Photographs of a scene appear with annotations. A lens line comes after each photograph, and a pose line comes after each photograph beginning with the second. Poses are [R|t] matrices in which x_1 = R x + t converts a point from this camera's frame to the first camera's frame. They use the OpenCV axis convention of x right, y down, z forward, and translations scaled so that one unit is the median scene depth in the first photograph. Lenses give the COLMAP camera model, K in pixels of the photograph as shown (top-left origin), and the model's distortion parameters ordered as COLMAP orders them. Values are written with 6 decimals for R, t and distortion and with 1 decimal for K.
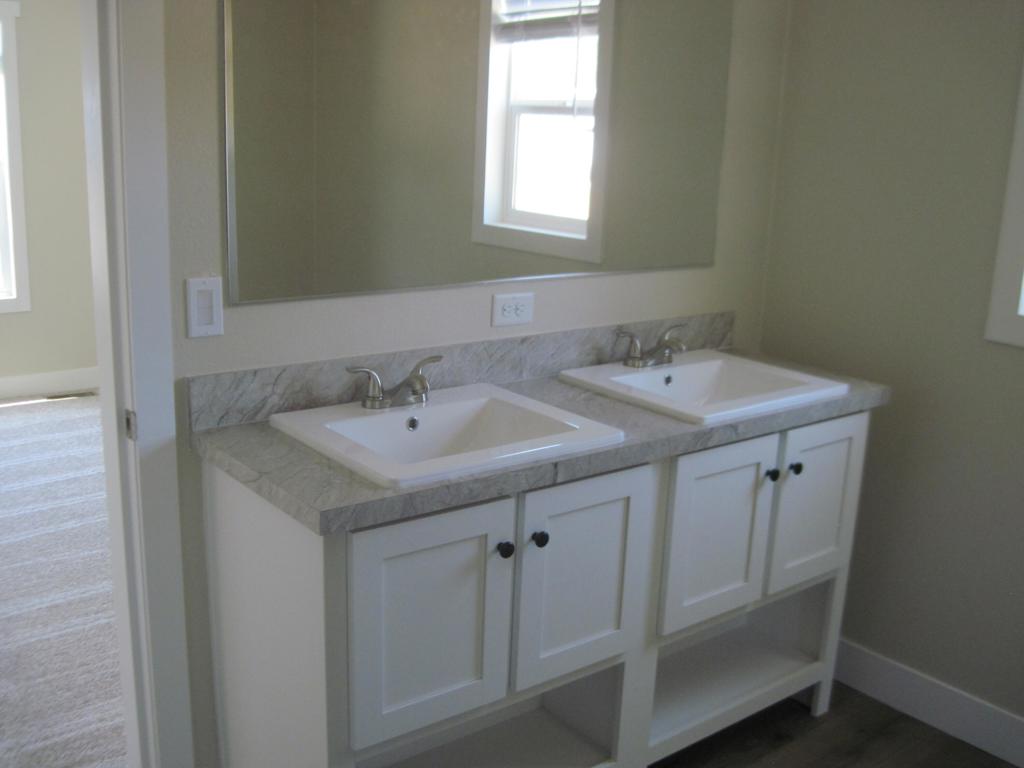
lens RADIAL K [[1059.8, 0, 507.4], [0, 1059.8, 407.3], [0, 0, 1]] dist [-0.120292, 0.025096]
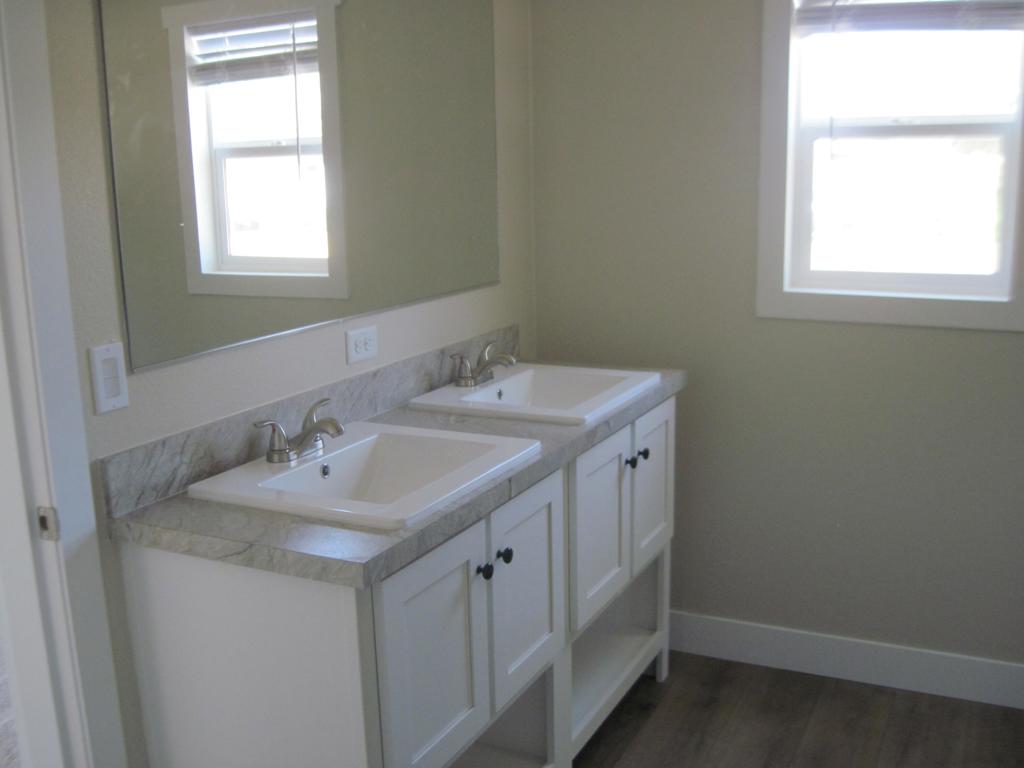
lens RADIAL K [[1059.8, 0, 507.4], [0, 1059.8, 407.3], [0, 0, 1]] dist [-0.120292, 0.025096]
pose [[0.904689, -0.151021, 0.398409, -0.301291], [0.165845, 0.986148, -0.002785, -0.010812], [-0.392469, 0.068593, 0.917204, 0.054140]]
